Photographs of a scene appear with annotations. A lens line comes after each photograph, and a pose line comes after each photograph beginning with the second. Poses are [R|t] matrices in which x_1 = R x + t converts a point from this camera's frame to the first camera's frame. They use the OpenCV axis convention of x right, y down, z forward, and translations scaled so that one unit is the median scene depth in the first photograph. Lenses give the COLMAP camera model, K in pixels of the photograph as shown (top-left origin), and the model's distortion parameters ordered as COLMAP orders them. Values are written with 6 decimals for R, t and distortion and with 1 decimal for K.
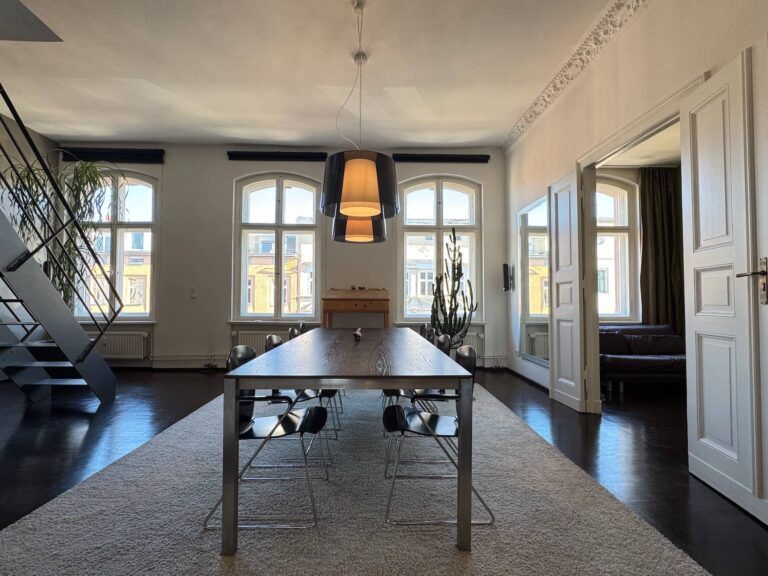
lens RADIAL K [[386.6, 0, 379.7], [0, 386.6, 285.7], [0, 0, 1]] dist [0.001989, -0.001276]
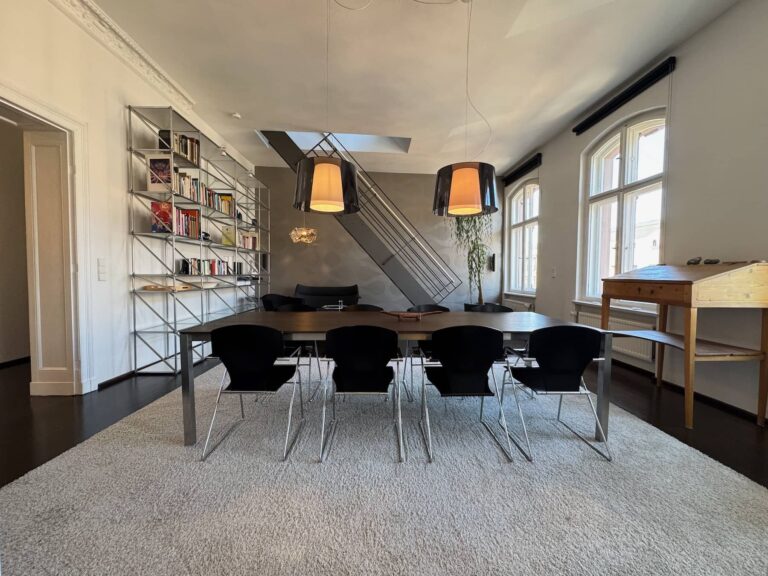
lens RADIAL K [[306.4, 0, 383.6], [0, 306.4, 287.0], [0, 0, 1]] dist [-0.003486, -0.000343]
pose [[0.002644, 0.036321, -0.999337, 0.453124], [0.032099, 0.998822, 0.036387, 0.013459], [0.999481, -0.032174, 0.001475, 0.575806]]
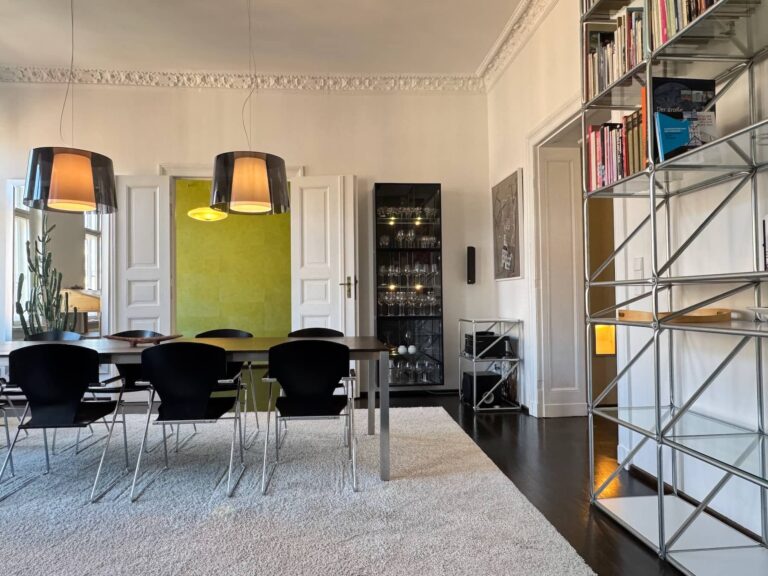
lens RADIAL K [[511.4, 0, 382.4], [0, 511.4, 288.2], [0, 0, 1]] dist [-0.004445, 0.004426]
pose [[-0.063836, 0.020120, 0.997758, -0.694139], [-0.029572, 0.999320, -0.022044, 0.018525], [-0.997522, -0.030913, -0.063198, 0.360996]]
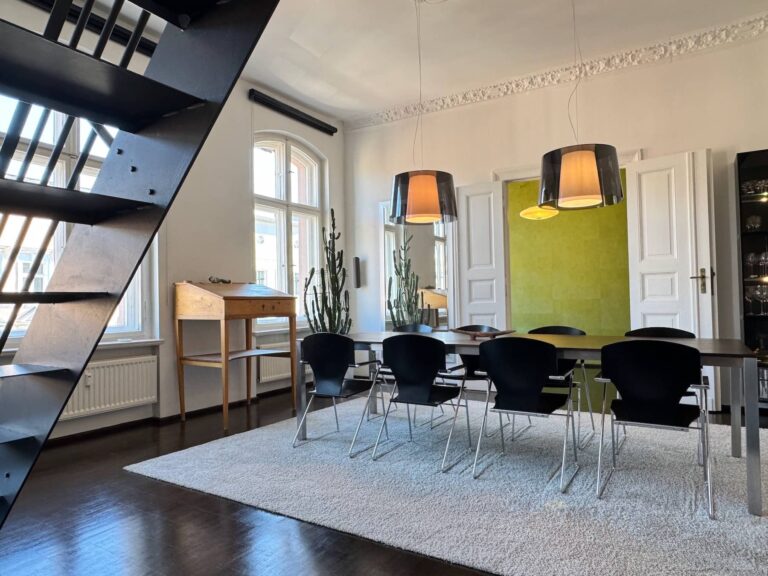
lens RADIAL K [[511.4, 0, 380.3], [0, 511.4, 288.3], [0, 0, 1]] dist [-0.004445, 0.004426]
pose [[0.543026, 0.009006, 0.839668, -0.702838], [-0.014265, 0.999897, -0.001498, 0.018093], [-0.839595, -0.011165, 0.543098, 0.351906]]
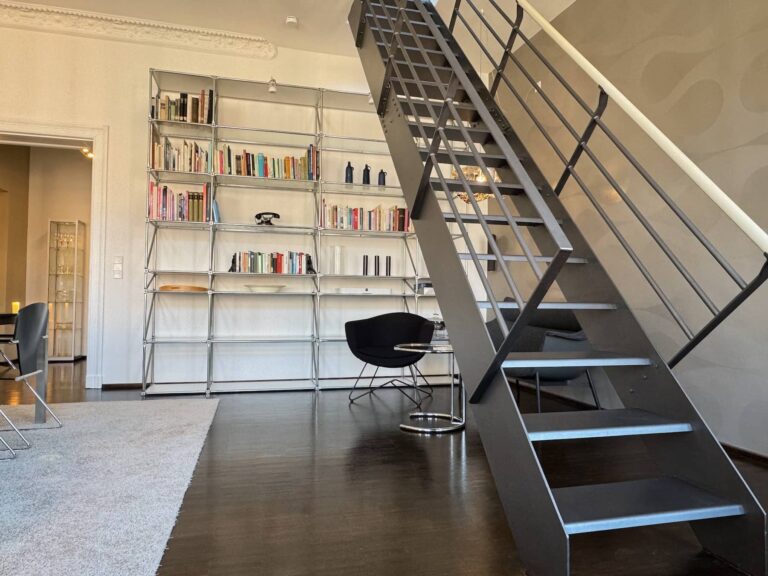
lens RADIAL K [[511.4, 0, 382.4], [0, 511.4, 287.3], [0, 0, 1]] dist [-0.004445, 0.004426]
pose [[-0.973025, -0.022346, -0.229614, -0.401290], [-0.007026, 0.997707, -0.067322, 0.083282], [0.230592, -0.063893, -0.970951, 1.080302]]
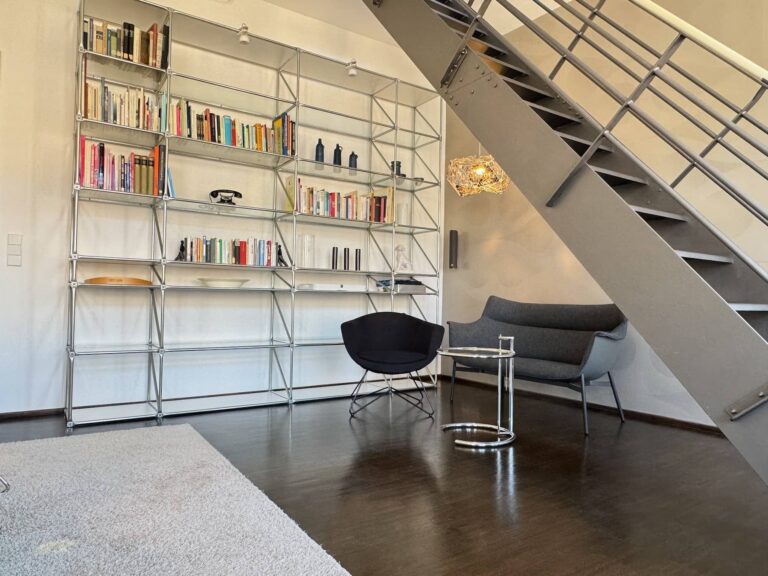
lens RADIAL K [[511.4, 0, 385.2], [0, 511.4, 286.8], [0, 0, 1]] dist [-0.004445, 0.004426]
pose [[-0.839919, -0.031208, -0.541813, -0.186110], [0.001179, 0.998238, -0.059326, 0.074983], [0.542710, -0.050468, -0.838402, 0.882469]]
